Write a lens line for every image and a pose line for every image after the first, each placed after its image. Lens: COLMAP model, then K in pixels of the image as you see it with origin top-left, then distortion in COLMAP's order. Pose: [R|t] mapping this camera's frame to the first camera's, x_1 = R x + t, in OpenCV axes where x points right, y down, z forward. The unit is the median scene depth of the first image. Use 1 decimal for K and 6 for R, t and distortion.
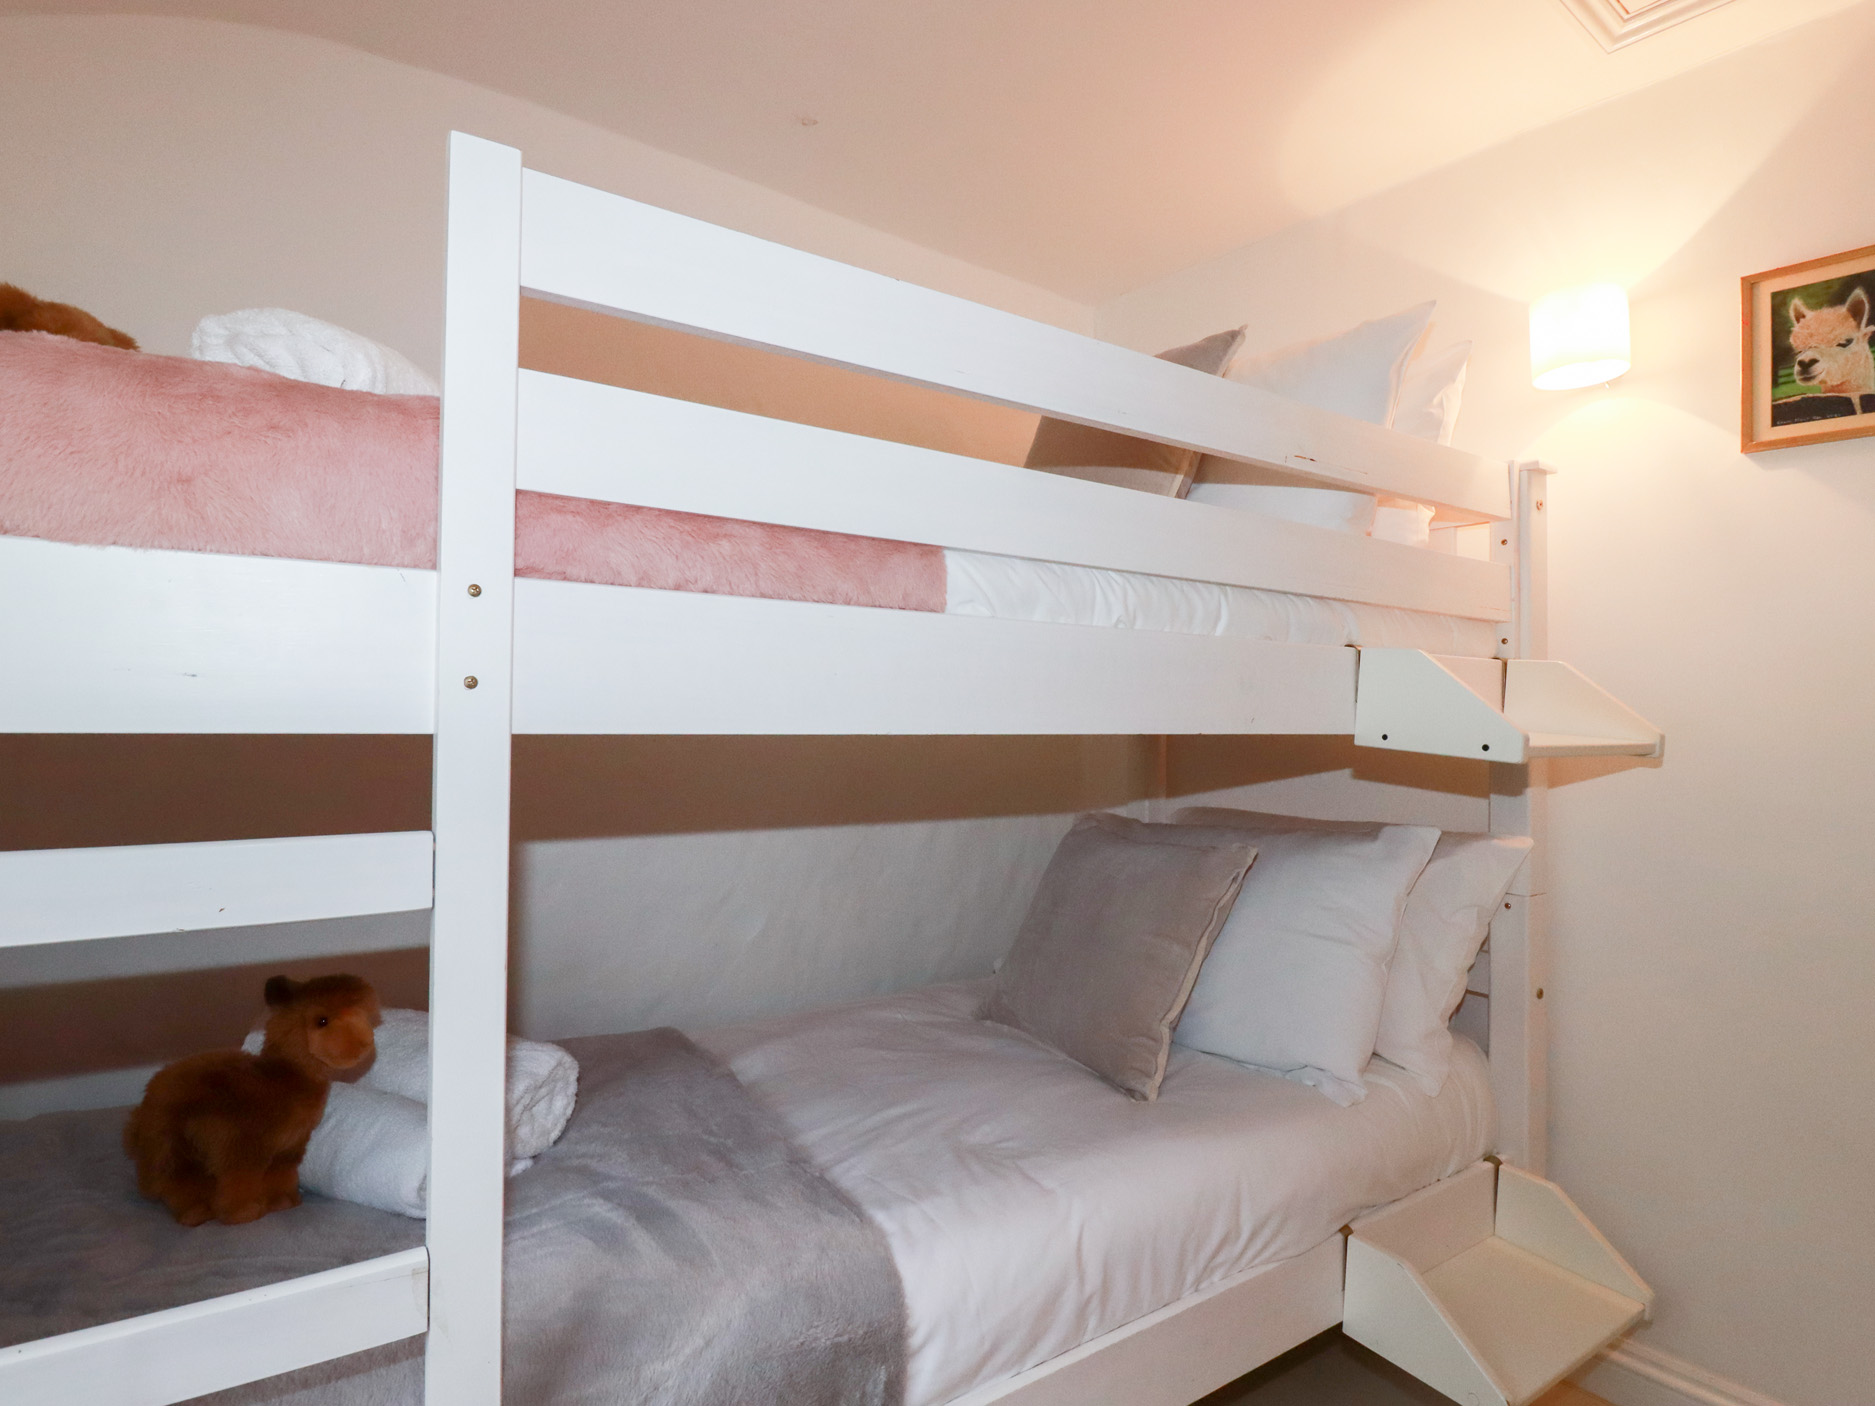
lens RADIAL K [[988.3, 0, 937.5], [0, 988.3, 703.0], [0, 0, 1]] dist [-0.003495, -0.001431]
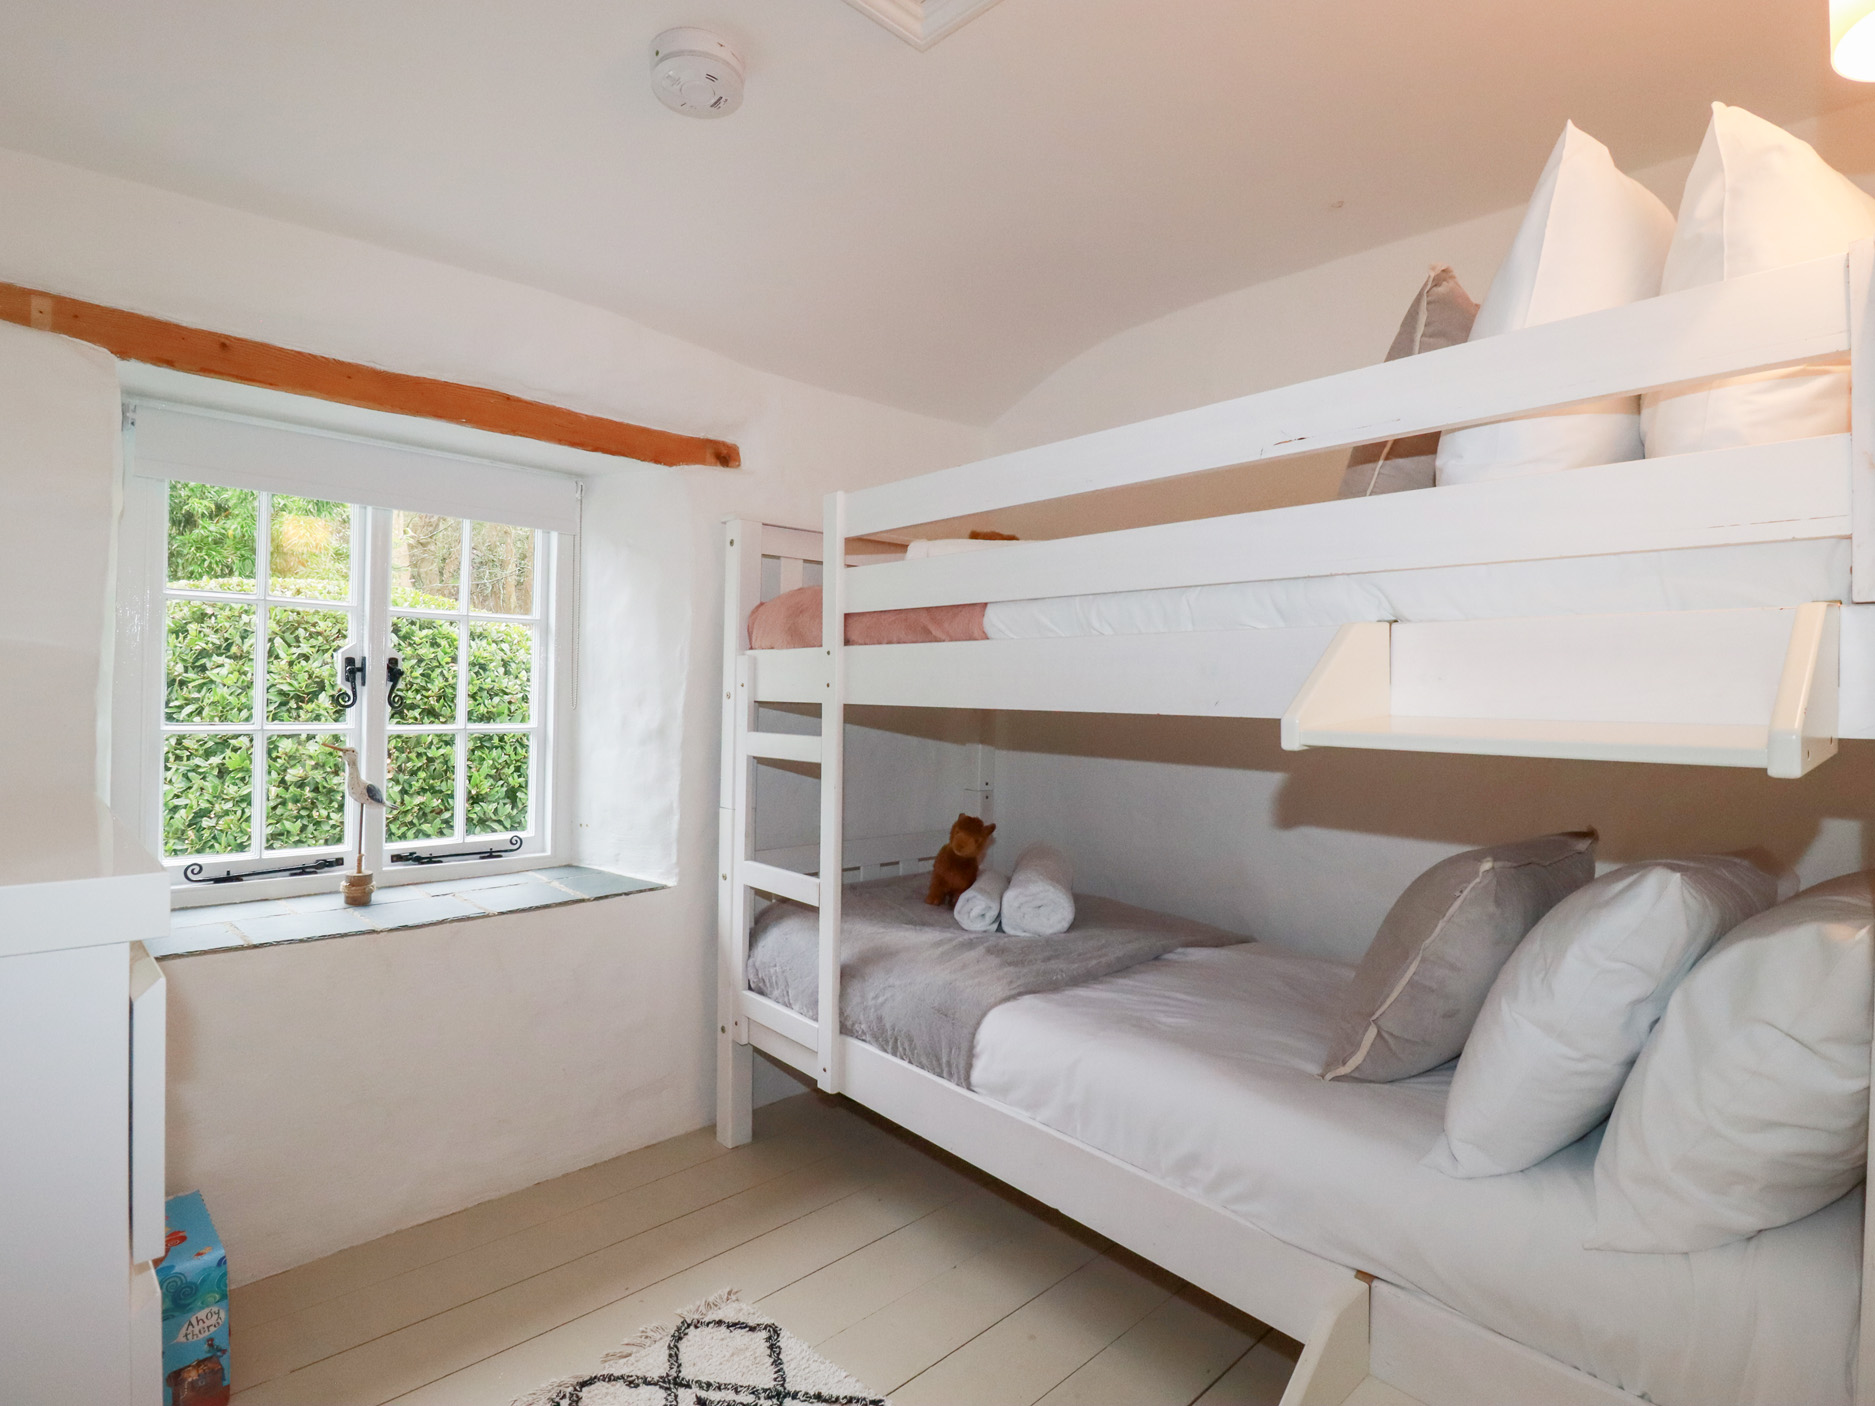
lens RADIAL K [[988.3, 0, 937.5], [0, 988.3, 703.0], [0, 0, 1]] dist [-0.003495, -0.001431]
pose [[0.117723, -0.001069, -0.993046, 1.739234], [-0.004042, 0.999991, -0.001556, 0.024697], [0.993038, 0.004197, 0.117717, 0.708960]]
